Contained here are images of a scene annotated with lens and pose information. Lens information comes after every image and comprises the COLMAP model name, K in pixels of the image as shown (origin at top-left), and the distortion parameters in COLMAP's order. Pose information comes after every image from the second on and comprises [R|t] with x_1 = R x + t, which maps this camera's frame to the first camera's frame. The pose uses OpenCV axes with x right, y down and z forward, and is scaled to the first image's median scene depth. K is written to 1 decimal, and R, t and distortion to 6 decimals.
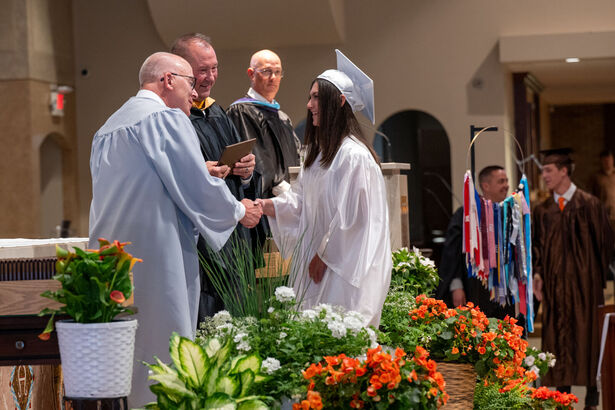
lens RADIAL K [[1882.9, 0, 307.7], [0, 1882.9, 205.1], [0, 0, 1]] dist [0.096325, 0.000000]
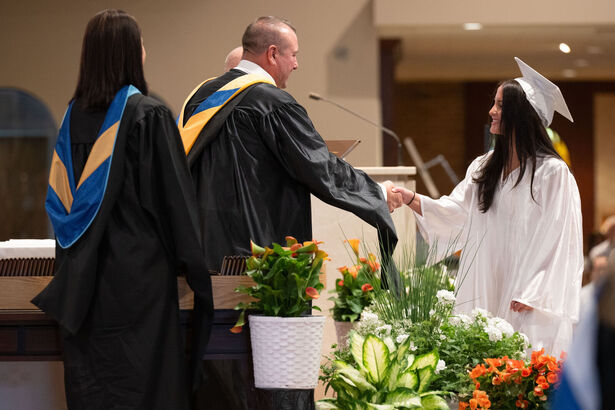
lens RADIAL K [[3528.4, 0, 307.4], [0, 3528.4, 204.7], [0, 0, 1]] dist [0.735064, 0.000000]
pose [[0.984632, 0.030135, 0.172025, -0.434444], [-0.028867, 0.999535, -0.009867, 0.018733], [-0.172242, 0.004750, 0.985043, -0.916107]]
